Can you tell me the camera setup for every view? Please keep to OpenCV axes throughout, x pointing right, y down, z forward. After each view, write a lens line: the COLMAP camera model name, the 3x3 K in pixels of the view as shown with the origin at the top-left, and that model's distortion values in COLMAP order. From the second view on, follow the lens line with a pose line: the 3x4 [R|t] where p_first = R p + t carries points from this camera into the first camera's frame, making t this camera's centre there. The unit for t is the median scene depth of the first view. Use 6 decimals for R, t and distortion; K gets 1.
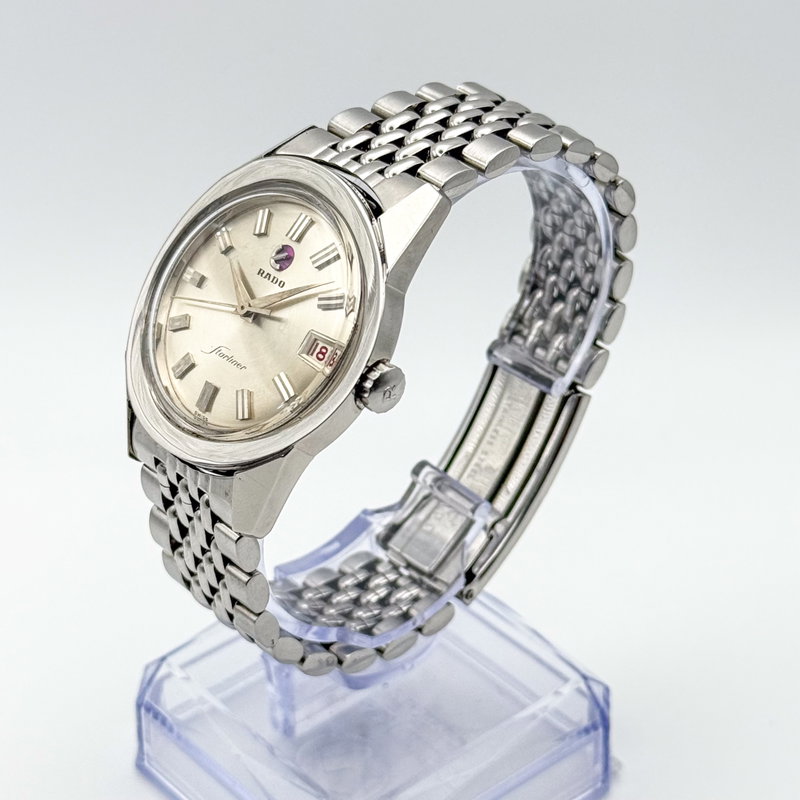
lens RADIAL K [[2268.0, 0, 400.0], [0, 2268.0, 400.0], [0, 0, 1]] dist [-0.089218, 0.026581]
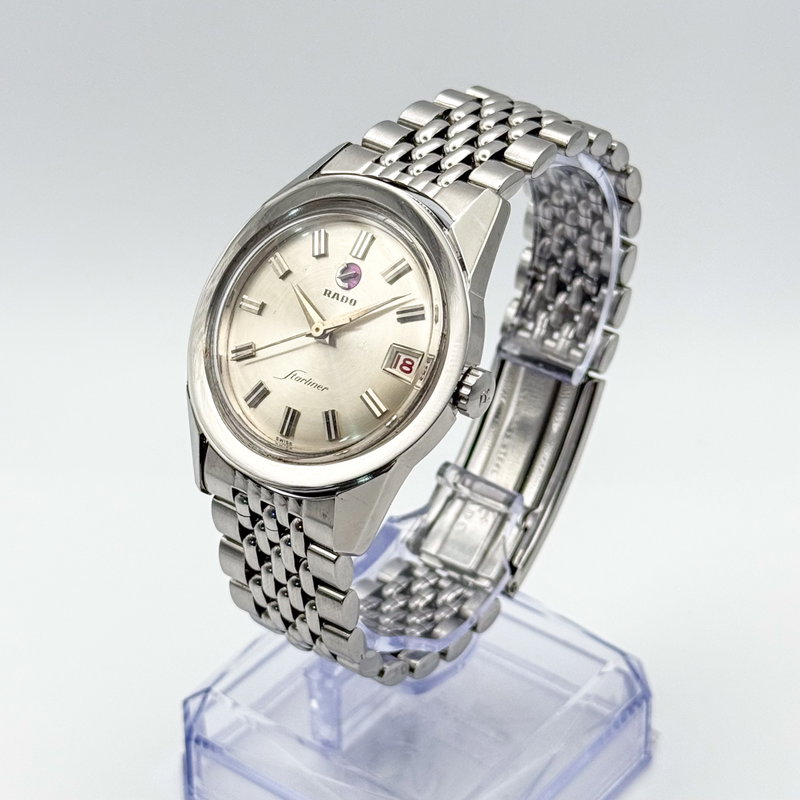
lens RADIAL K [[2268.0, 0, 400.0], [0, 2268.0, 400.0], [0, 0, 1]] dist [-0.089218, 0.026581]
pose [[0.982014, -0.110060, 0.153409, -0.182667], [0.109740, 0.993904, 0.010575, -0.015570], [-0.153638, 0.006451, 0.988106, 0.002056]]
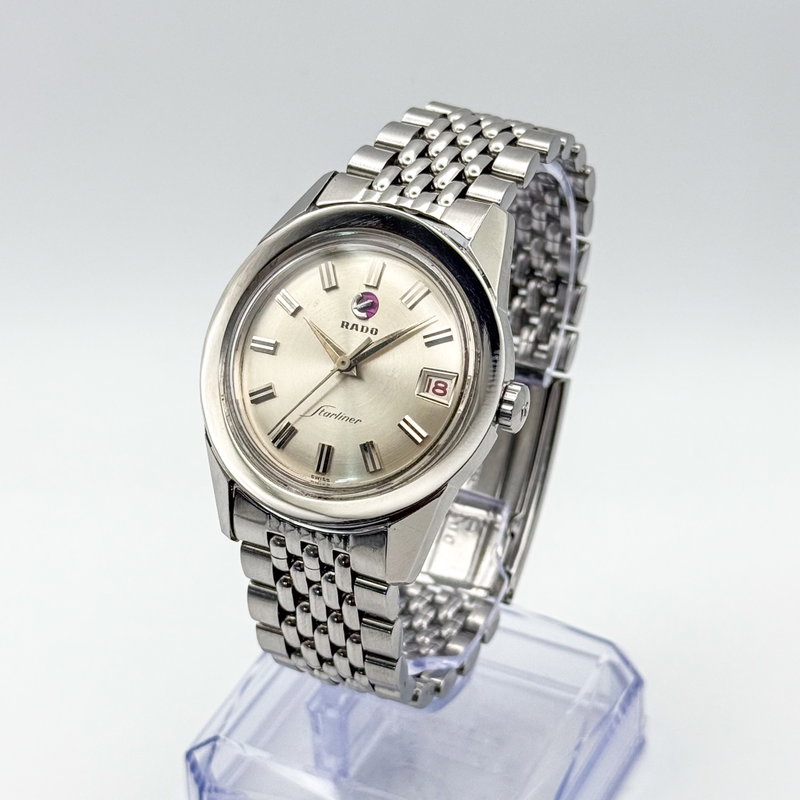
lens RADIAL K [[2268.0, 0, 400.0], [0, 2268.0, 400.0], [0, 0, 1]] dist [-0.089218, 0.026581]
pose [[0.925627, -0.223461, 0.305418, -0.338829], [0.222340, 0.974192, 0.038931, -0.055445], [-0.306235, 0.031871, 0.951422, 0.043012]]
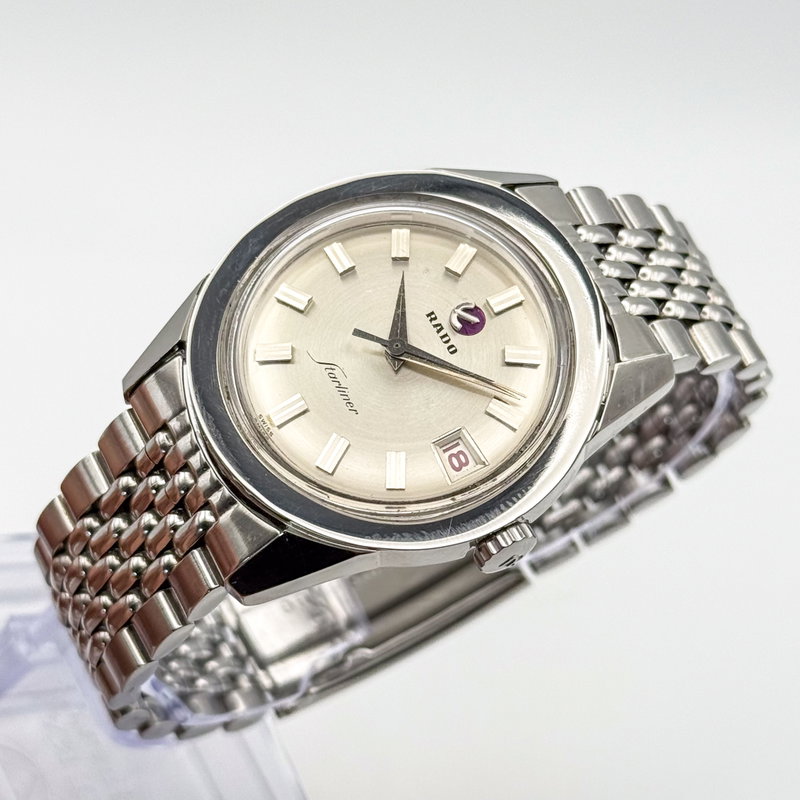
lens RADIAL K [[2268.0, 0, 400.0], [0, 2268.0, 400.0], [0, 0, 1]] dist [-0.089218, 0.026581]
pose [[0.762646, 0.547579, 0.344280, -0.311091], [-0.569229, 0.820958, -0.044787, 0.008121], [-0.307164, -0.161818, 0.937798, 0.259063]]
